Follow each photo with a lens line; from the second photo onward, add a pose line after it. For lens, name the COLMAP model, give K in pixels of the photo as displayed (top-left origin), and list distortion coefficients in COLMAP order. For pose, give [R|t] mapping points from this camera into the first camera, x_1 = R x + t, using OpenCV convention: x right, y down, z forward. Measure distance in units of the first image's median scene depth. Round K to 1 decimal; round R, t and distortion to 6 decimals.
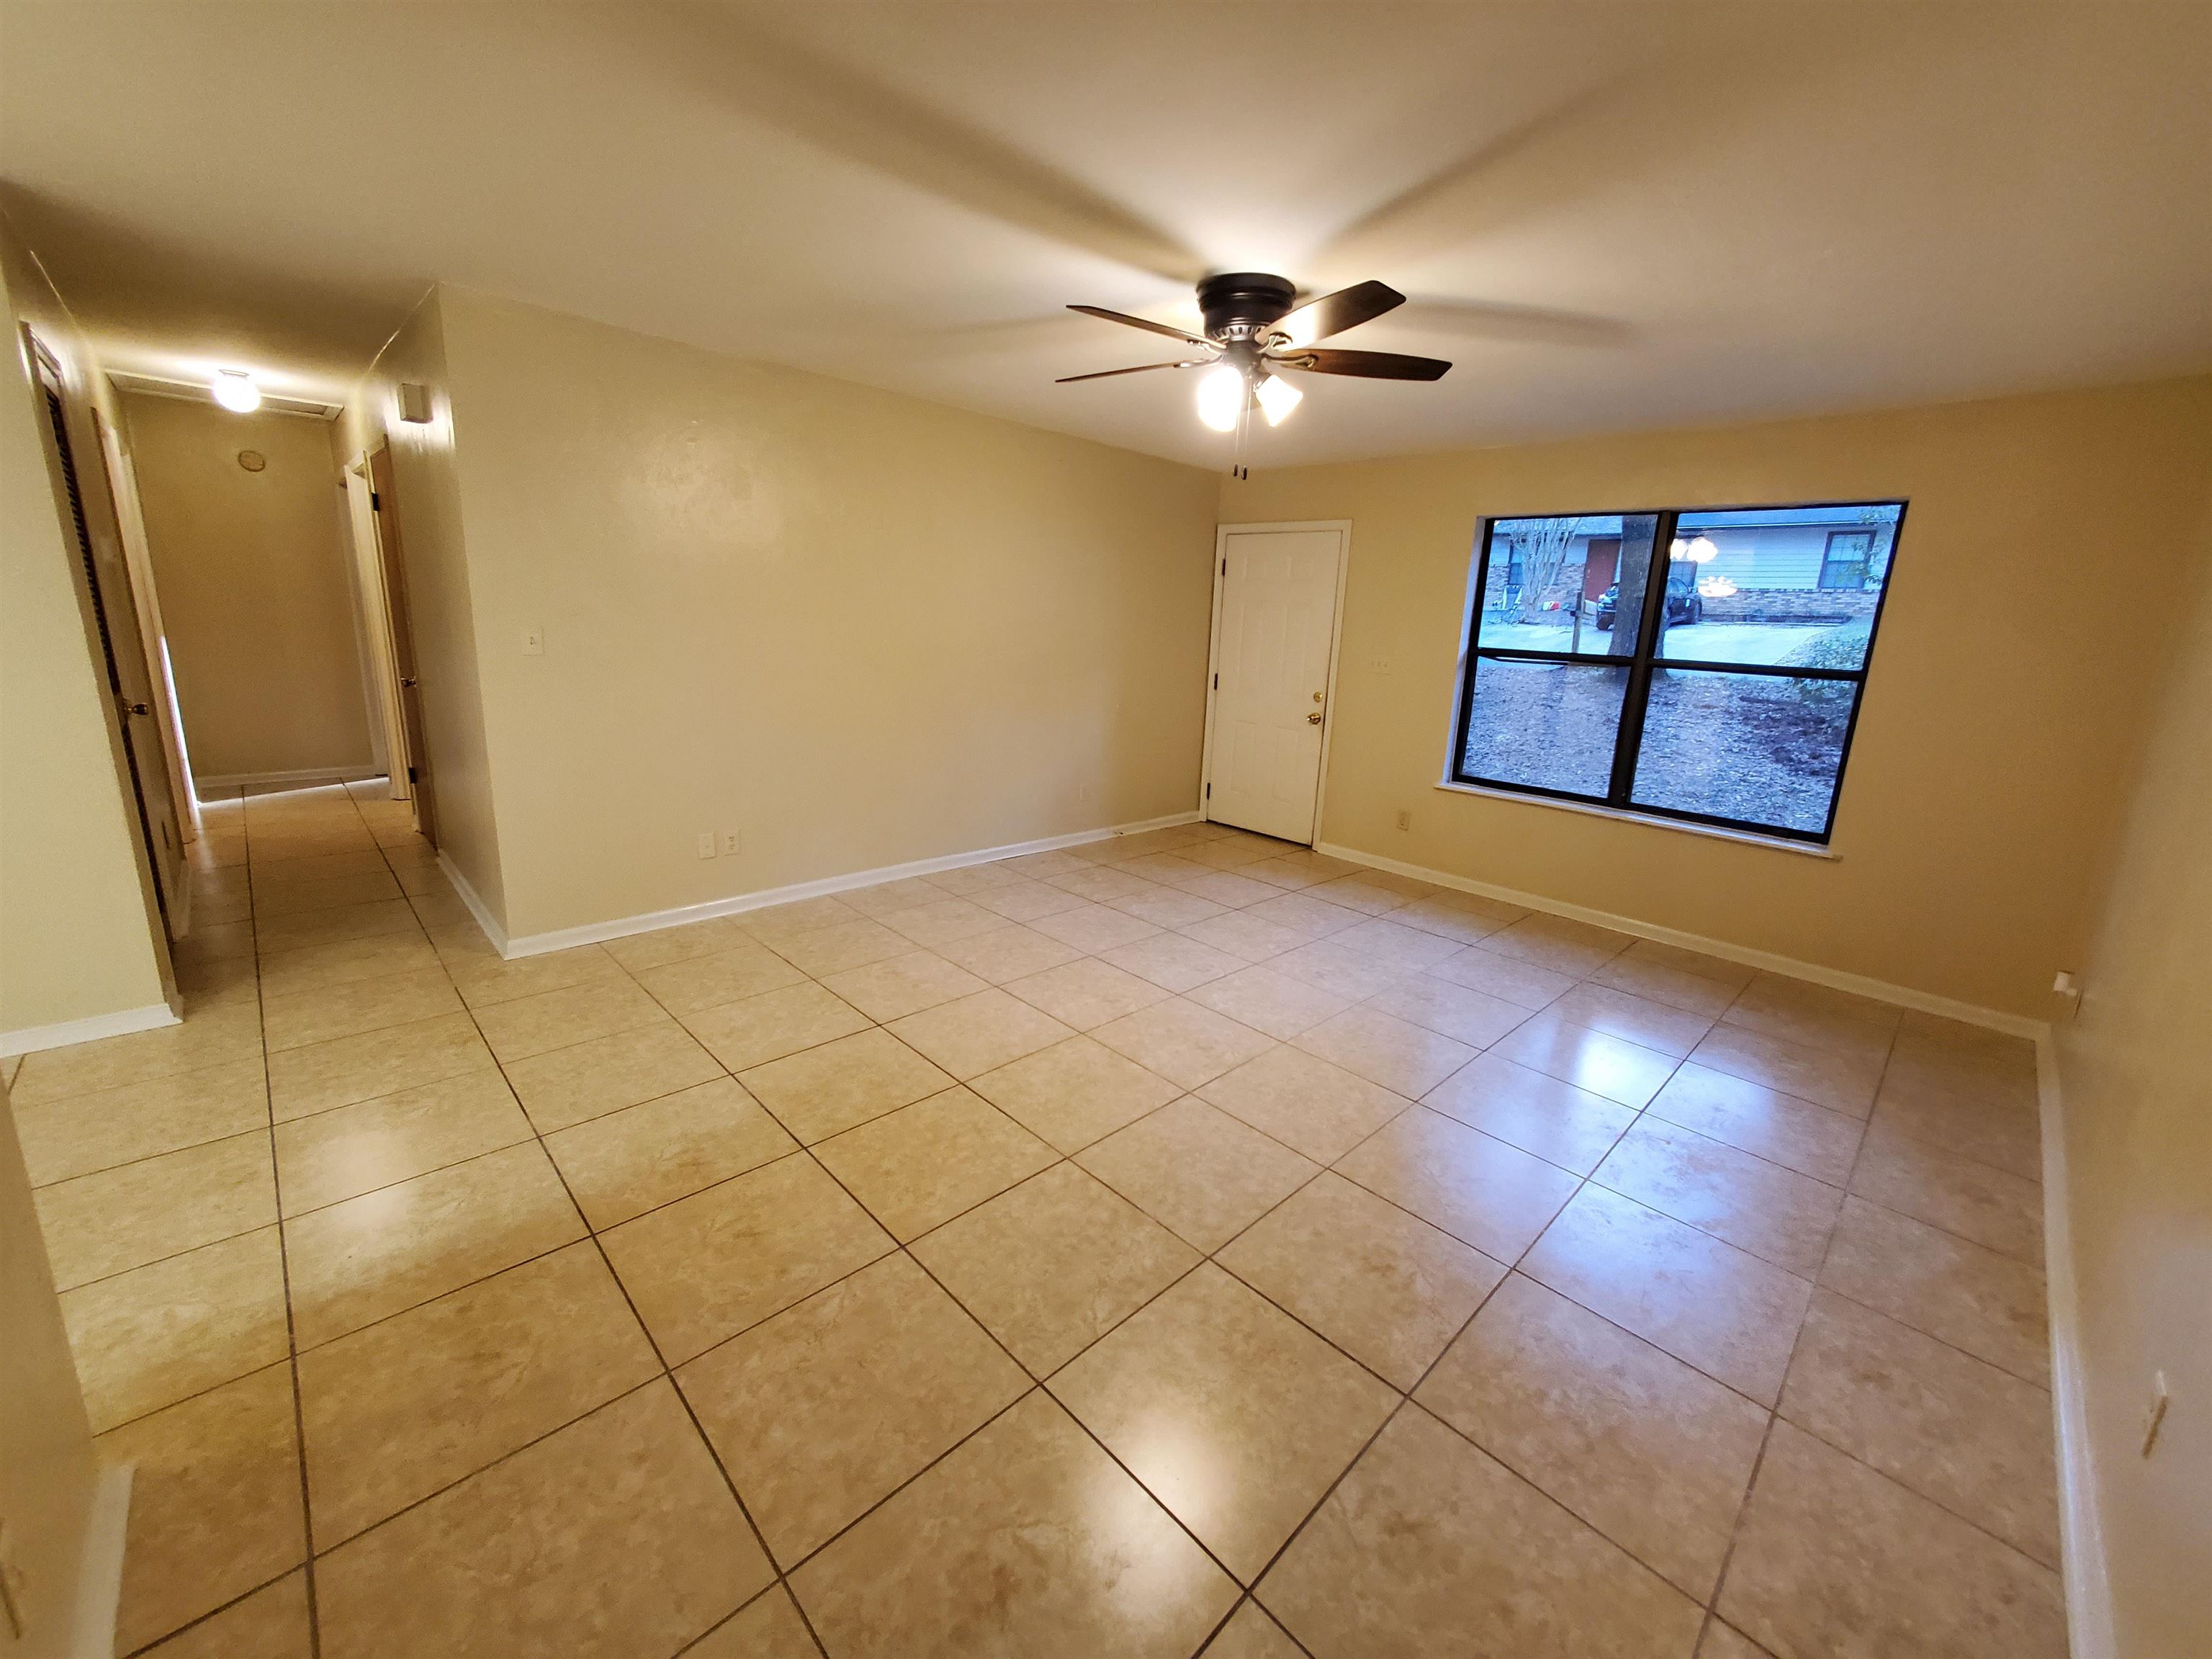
lens RADIAL K [[892.0, 0, 1146.2], [0, 892.0, 818.4], [0, 0, 1]] dist [0.002187, 0.000815]
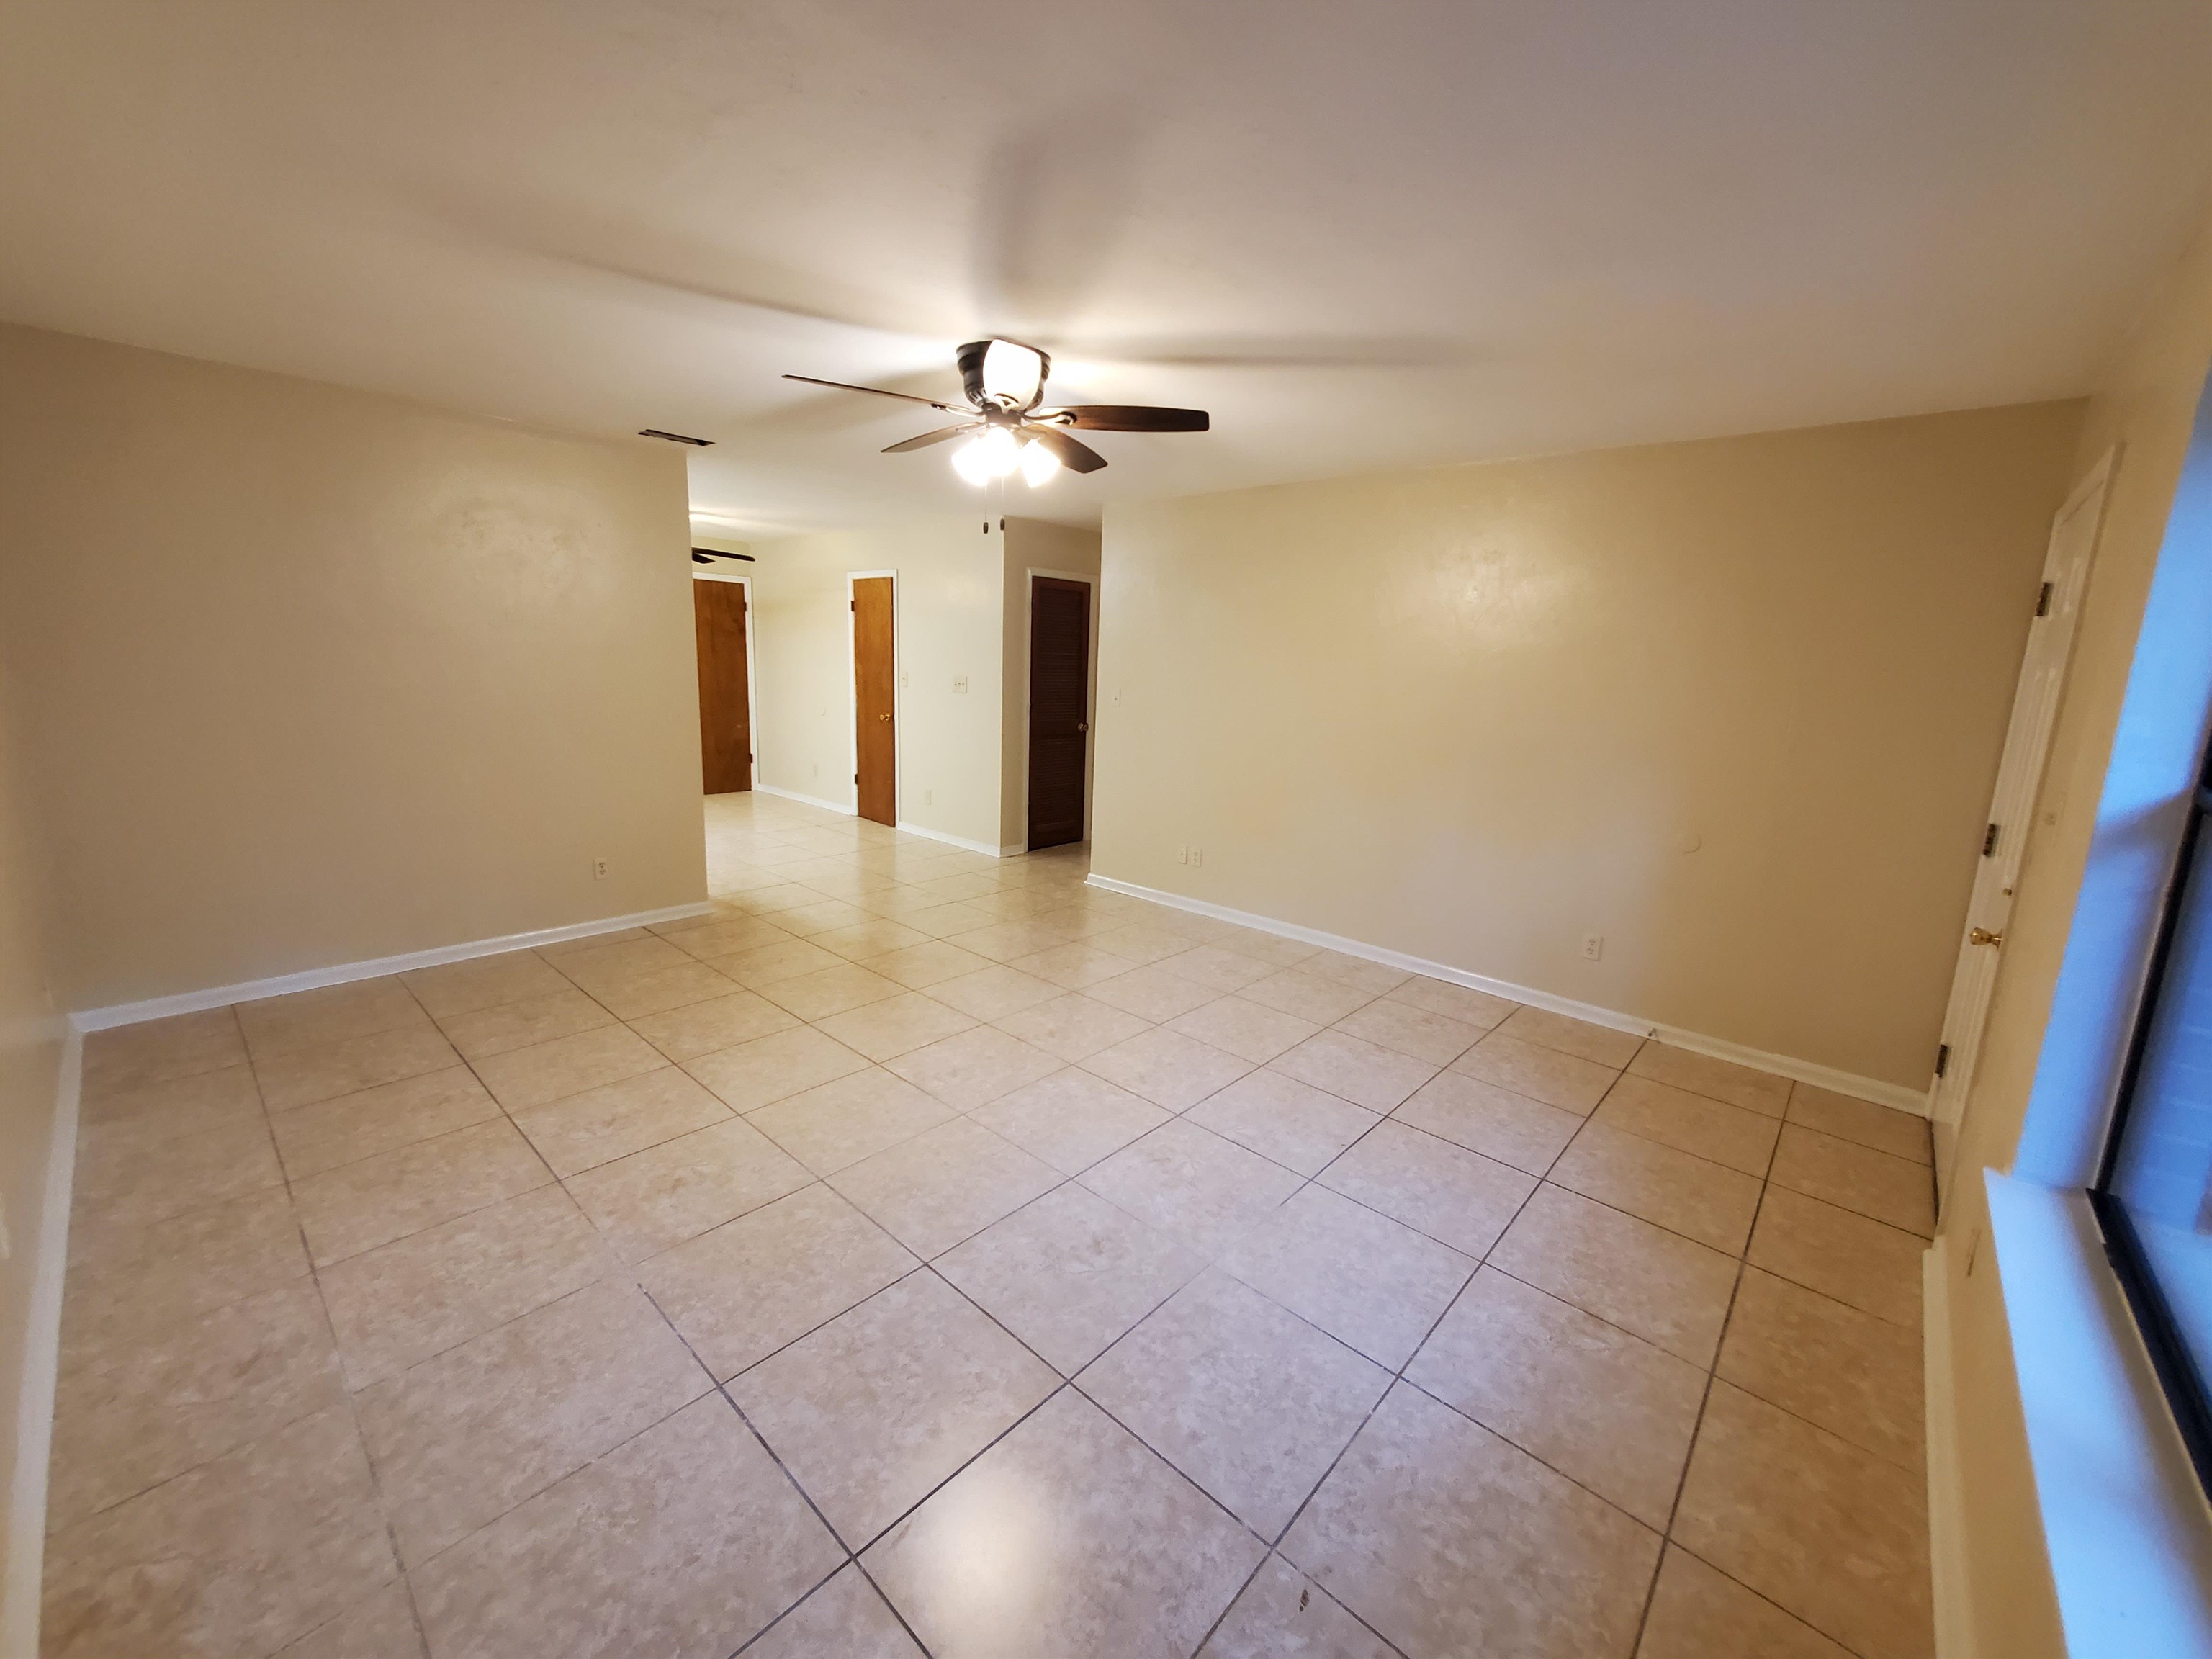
lens RADIAL K [[857.3, 0, 1108.8], [0, 857.3, 790.4], [0, 0, 1]] dist [0.000832, -0.000104]
pose [[0.046557, 0.113862, -0.992405, 1.060253], [-0.260064, 0.960604, 0.098013, -0.215528], [0.964468, 0.253525, 0.074334, 1.030602]]
